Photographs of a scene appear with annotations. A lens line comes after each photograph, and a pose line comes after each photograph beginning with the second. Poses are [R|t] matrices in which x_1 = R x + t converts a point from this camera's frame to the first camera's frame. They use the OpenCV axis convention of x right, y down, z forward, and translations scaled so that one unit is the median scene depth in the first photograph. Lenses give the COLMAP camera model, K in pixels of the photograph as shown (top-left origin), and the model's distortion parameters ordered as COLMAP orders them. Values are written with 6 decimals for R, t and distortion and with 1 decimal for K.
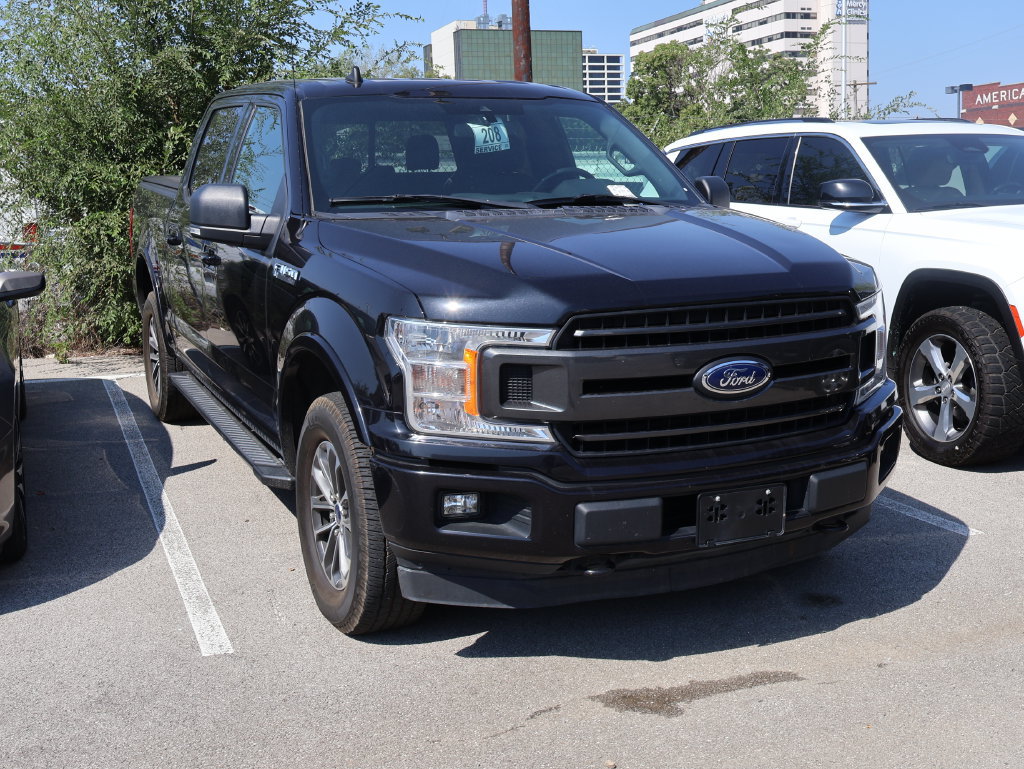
lens RADIAL K [[1339.6, 0, 512.0], [0, 1339.6, 384.5], [0, 0, 1]] dist [0.000696, 0.002325]
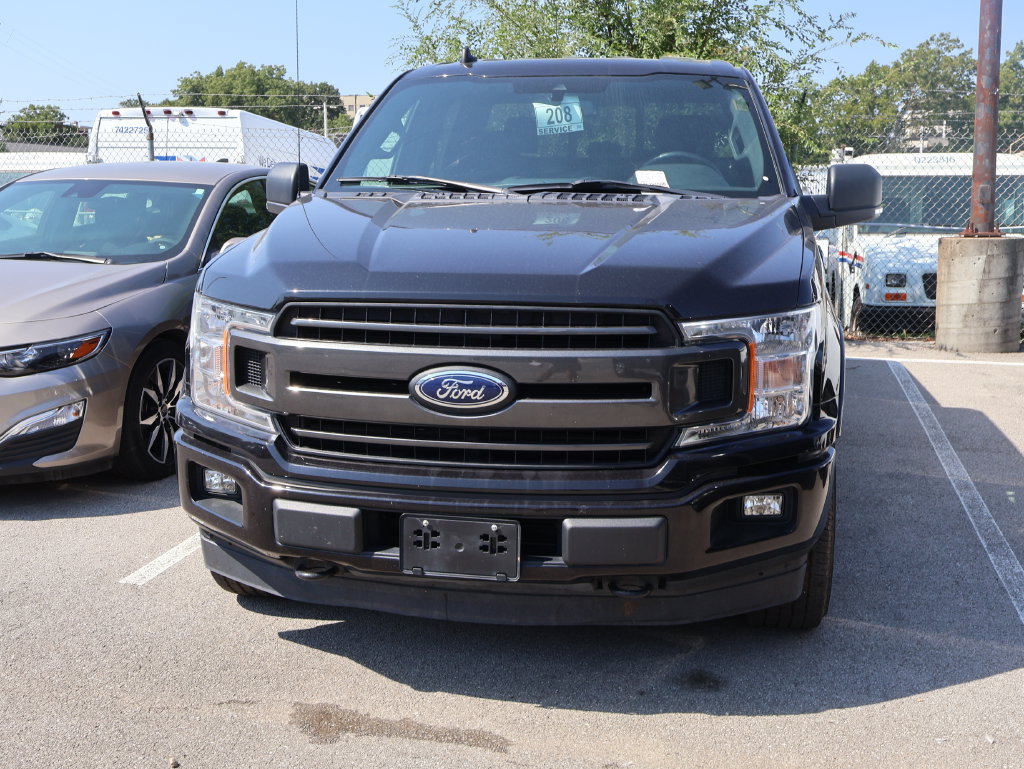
lens RADIAL K [[1297.4, 0, 501.2], [0, 1297.4, 381.2], [0, 0, 1]] dist [-0.007320, 0.037961]
pose [[0.787797, 0.114966, -0.605110, 0.646669], [-0.107985, 0.992990, 0.048072, -0.050093], [0.606395, 0.027472, 0.794689, 0.318299]]
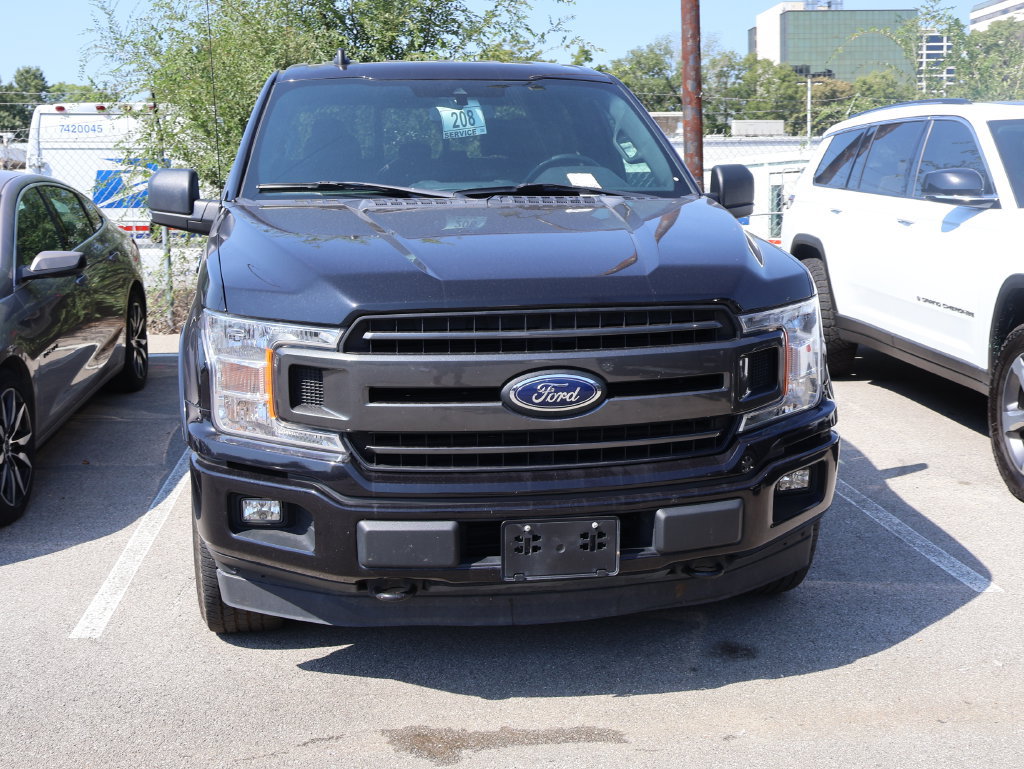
lens RADIAL K [[1316.8, 0, 497.3], [0, 1316.8, 383.5], [0, 0, 1]] dist [-0.002779, -0.004002]
pose [[0.955190, 0.054842, -0.290868, 0.352888], [-0.051032, 0.998483, 0.020673, -0.025331], [0.291561, -0.004903, 0.956540, 0.146458]]
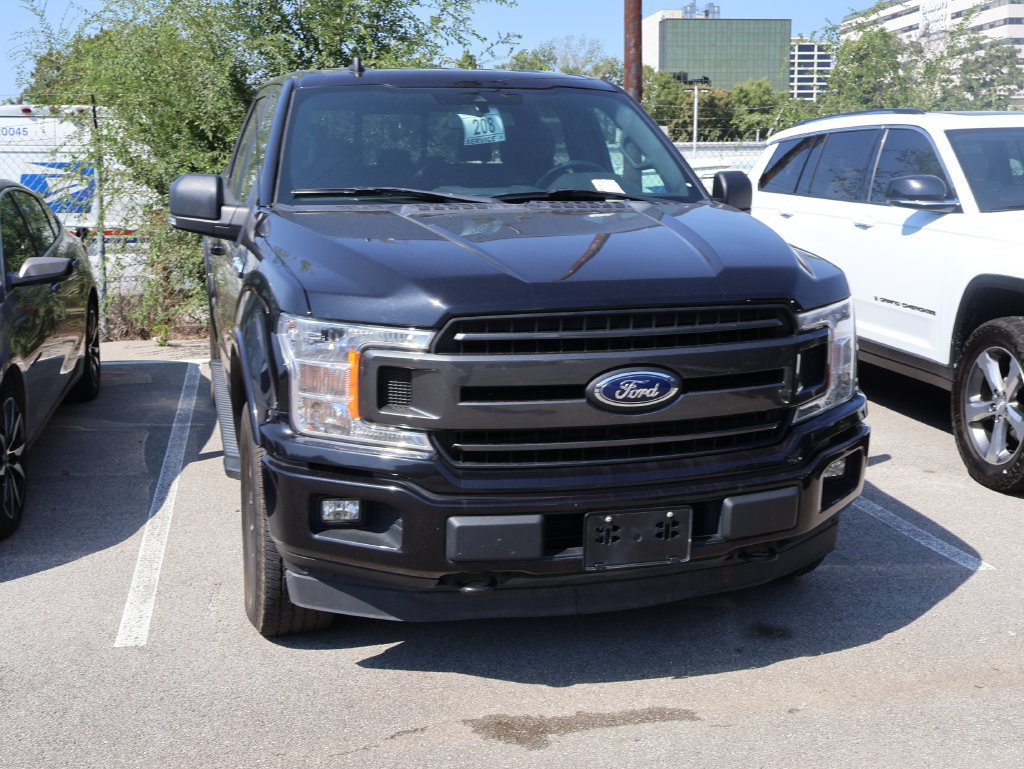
lens RADIAL K [[1331.0, 0, 512.0], [0, 1331.0, 384.5], [0, 0, 1]] dist [0.000801, 0.007590]
pose [[0.984609, 0.037230, -0.170762, 0.222069], [-0.035814, 0.999294, 0.011366, -0.014866], [0.171064, -0.005075, 0.985247, 0.071621]]
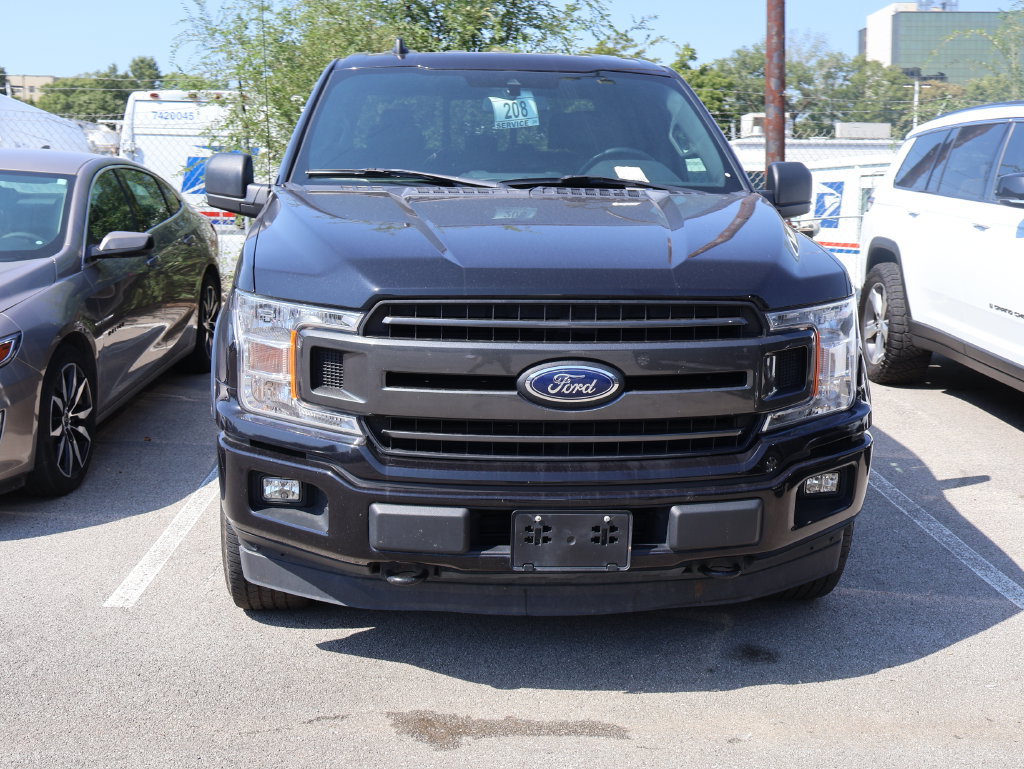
lens RADIAL K [[1316.8, 0, 497.3], [0, 1316.8, 383.5], [0, 0, 1]] dist [-0.002779, -0.004002]
pose [[0.924755, 0.090689, -0.369599, 0.407581], [-0.086528, 0.995860, 0.027858, -0.023521], [0.370595, 0.006219, 0.928774, 0.165847]]
